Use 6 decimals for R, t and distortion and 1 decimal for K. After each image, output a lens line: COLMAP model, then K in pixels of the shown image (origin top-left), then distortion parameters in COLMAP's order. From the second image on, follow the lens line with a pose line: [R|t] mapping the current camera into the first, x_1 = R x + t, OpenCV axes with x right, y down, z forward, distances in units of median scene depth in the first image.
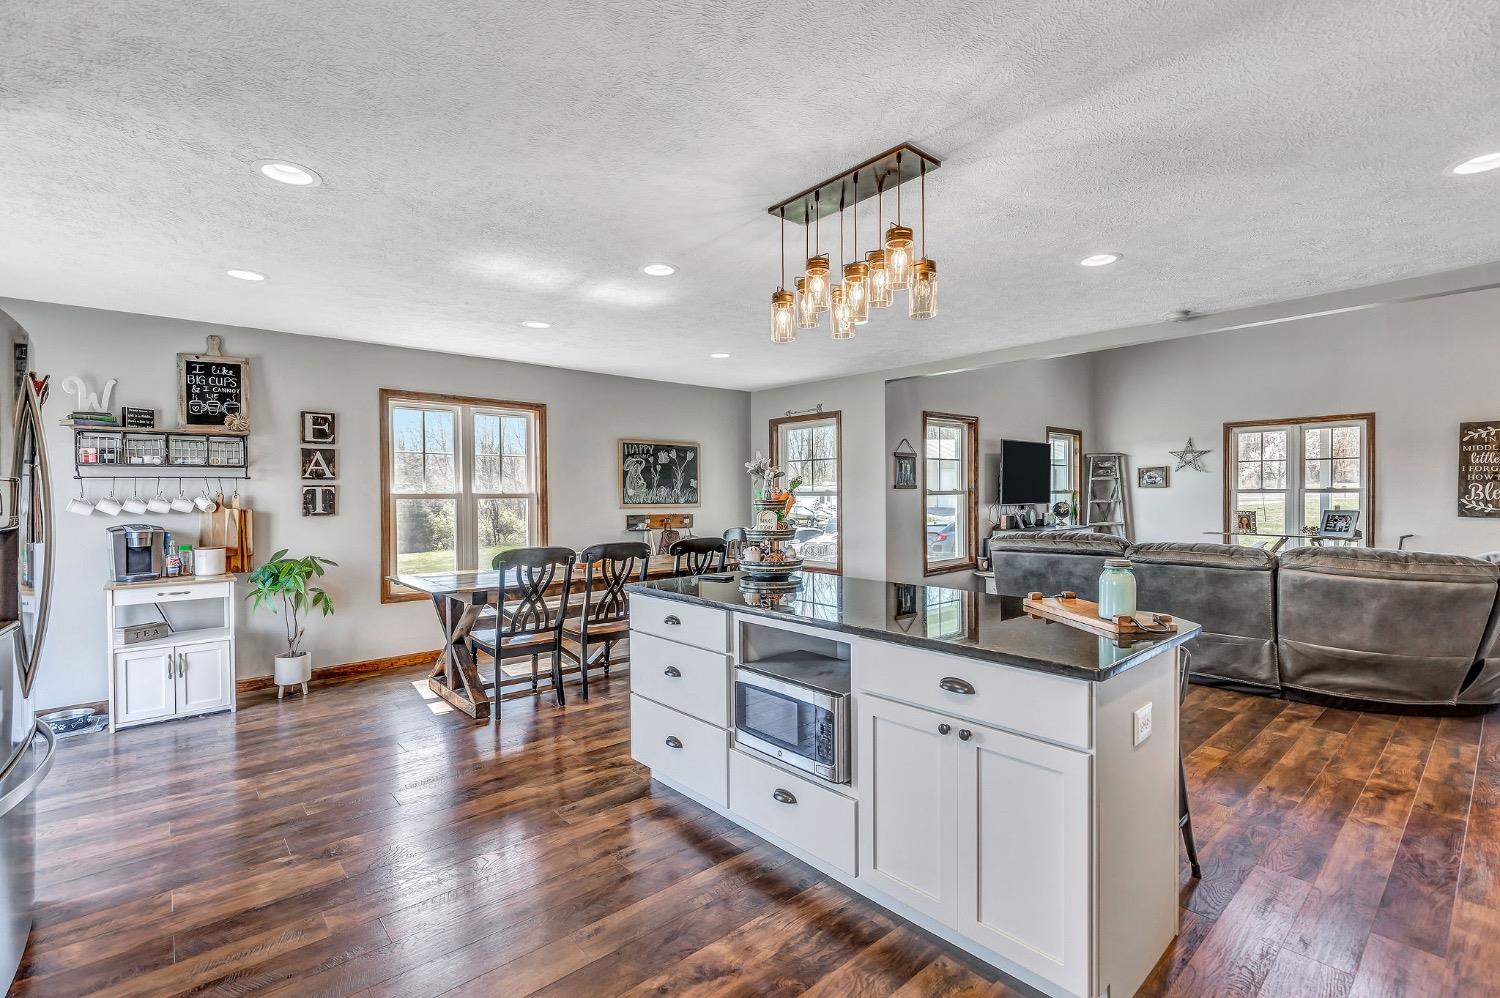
lens RADIAL K [[674.0, 0, 741.0], [0, 674.0, 499.7], [0, 0, 1]] dist [0.006592, -0.000761]
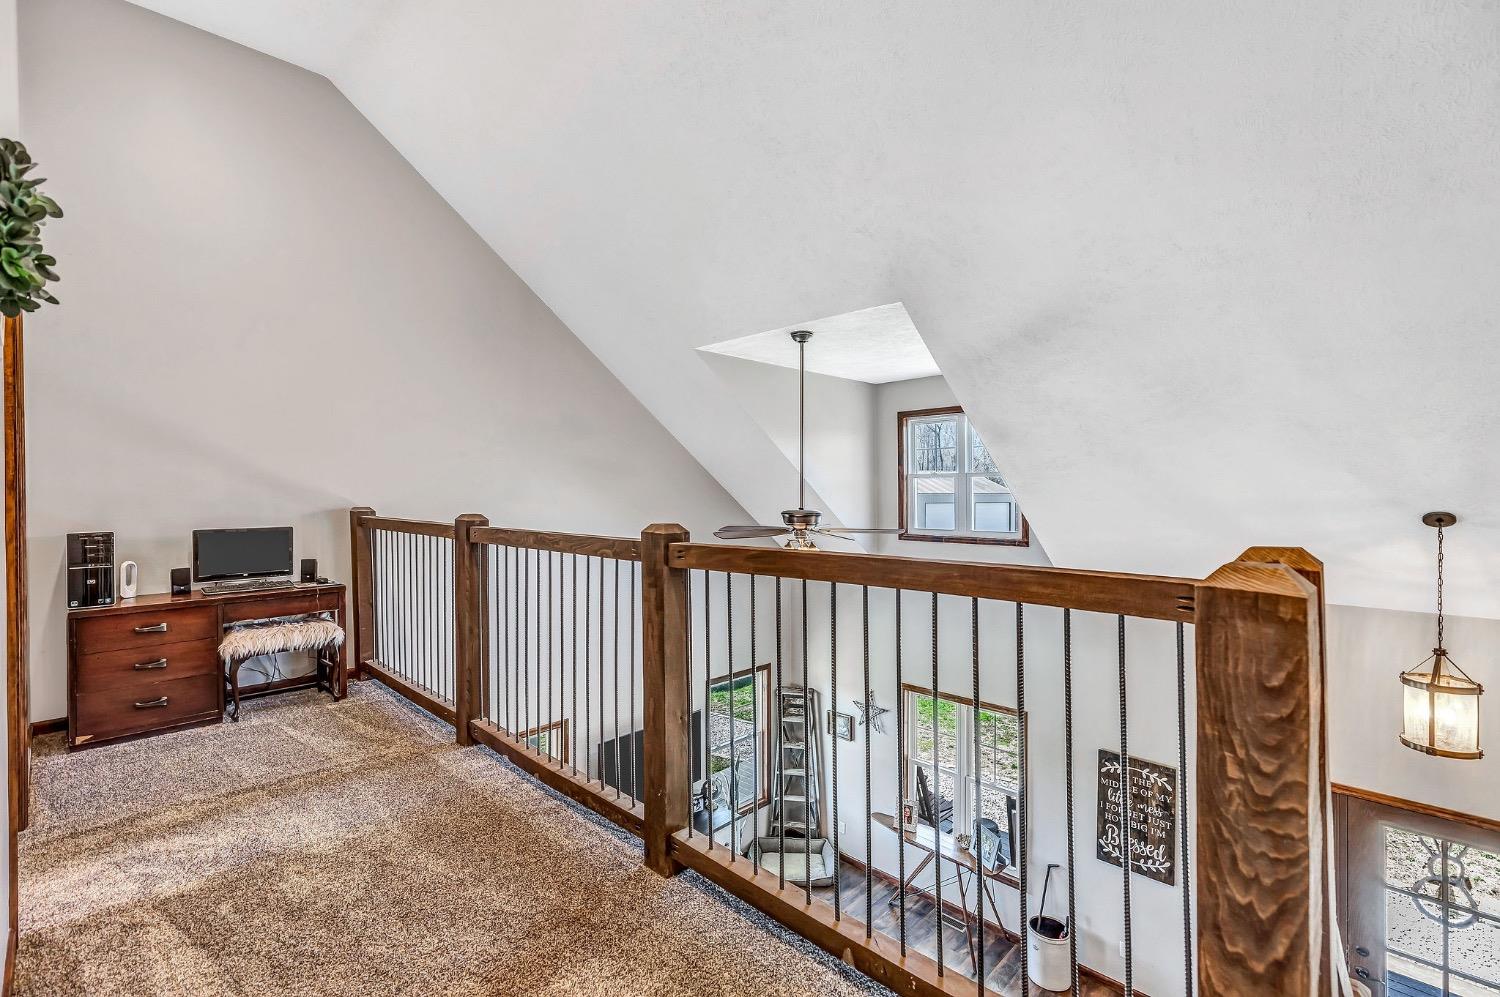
lens RADIAL K [[672.5, 0, 746.4], [0, 672.5, 495.7], [0, 0, 1]] dist [0.003004, -0.000293]
pose [[0.997110, 0.004711, 0.075825, 0.504487], [-0.004557, 0.999987, -0.002204, -0.392172], [-0.075835, 0.001852, 0.997119, 0.171265]]
